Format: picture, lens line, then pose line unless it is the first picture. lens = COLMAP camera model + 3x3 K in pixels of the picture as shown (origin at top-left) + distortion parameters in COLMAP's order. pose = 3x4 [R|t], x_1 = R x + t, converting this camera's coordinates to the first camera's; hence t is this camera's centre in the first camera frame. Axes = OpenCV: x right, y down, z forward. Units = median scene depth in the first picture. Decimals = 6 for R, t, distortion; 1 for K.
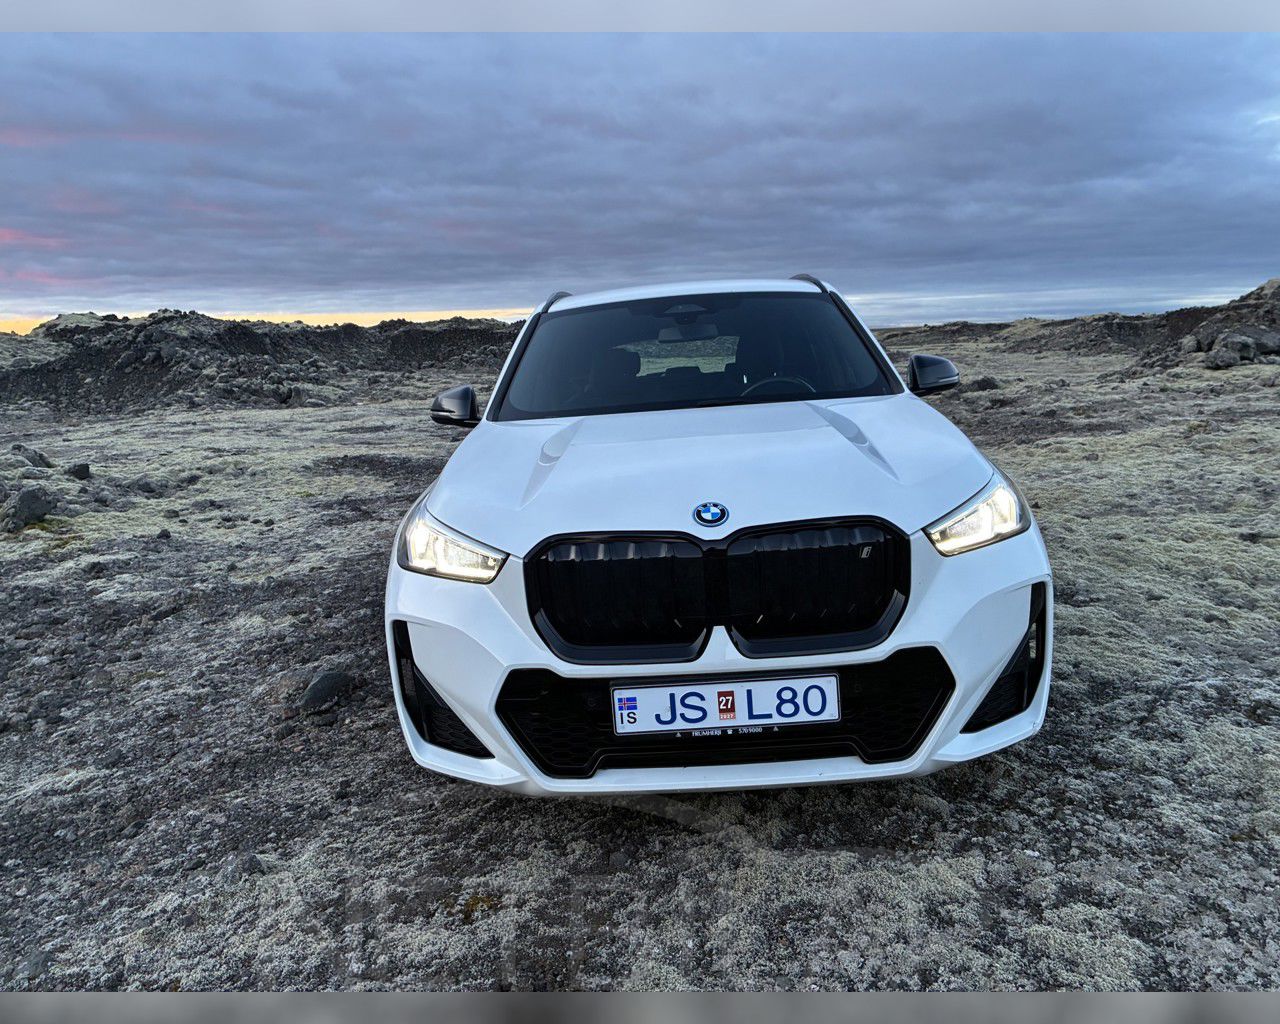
lens RADIAL K [[1001.3, 0, 630.5], [0, 1001.3, 488.3], [0, 0, 1]] dist [0.023945, -0.009721]
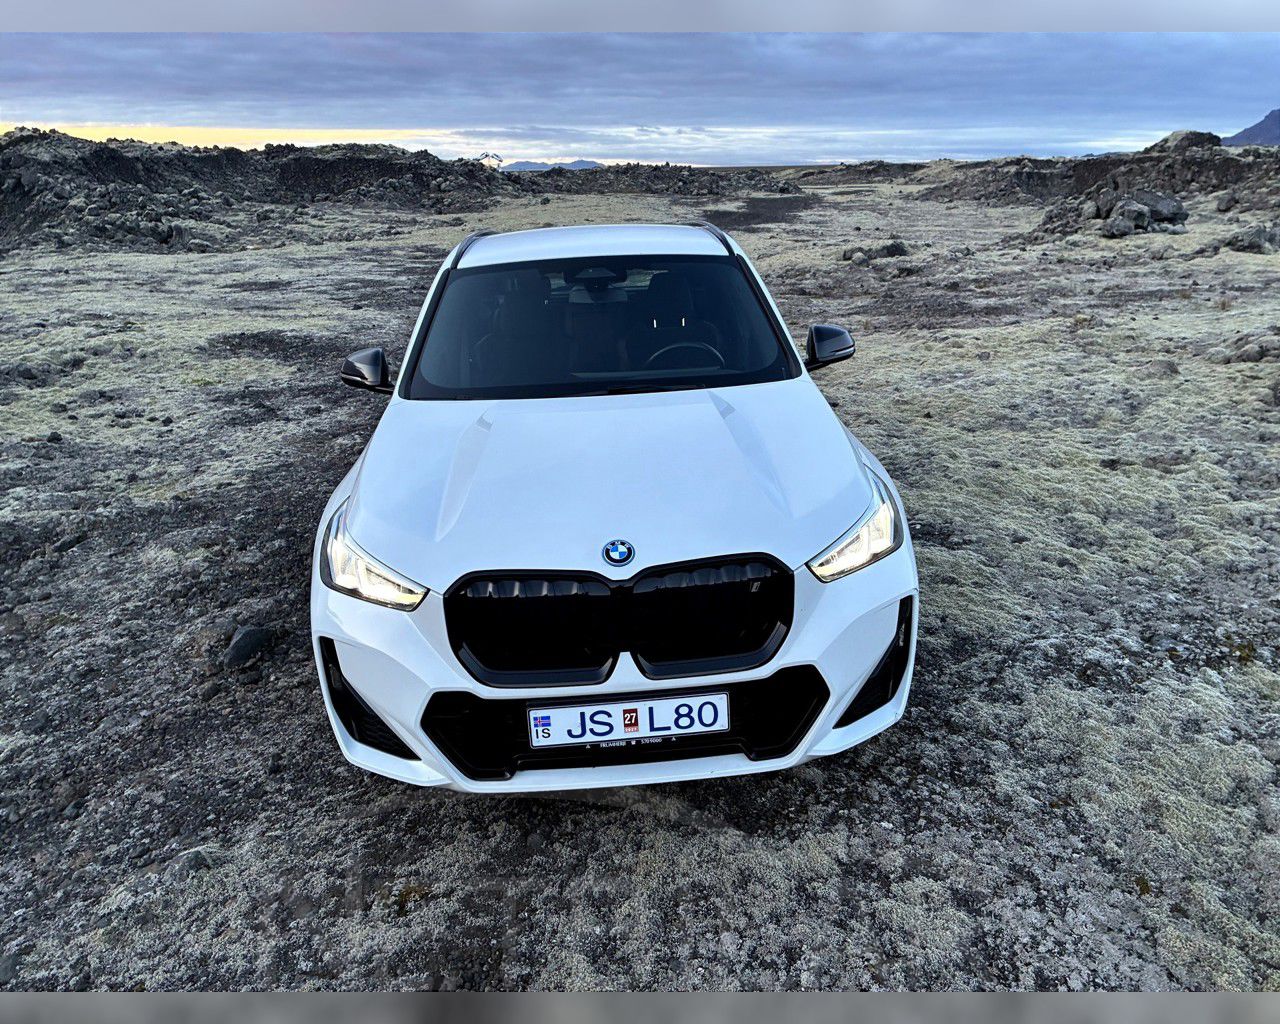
lens RADIAL K [[997.6, 0, 652.4], [0, 997.6, 507.6], [0, 0, 1]] dist [0.067246, -0.094239]
pose [[0.994140, -0.010524, 0.107588, 0.001353], [-0.009347, 0.983156, 0.182531, -0.195219], [-0.107697, -0.182467, 0.977296, -0.050618]]
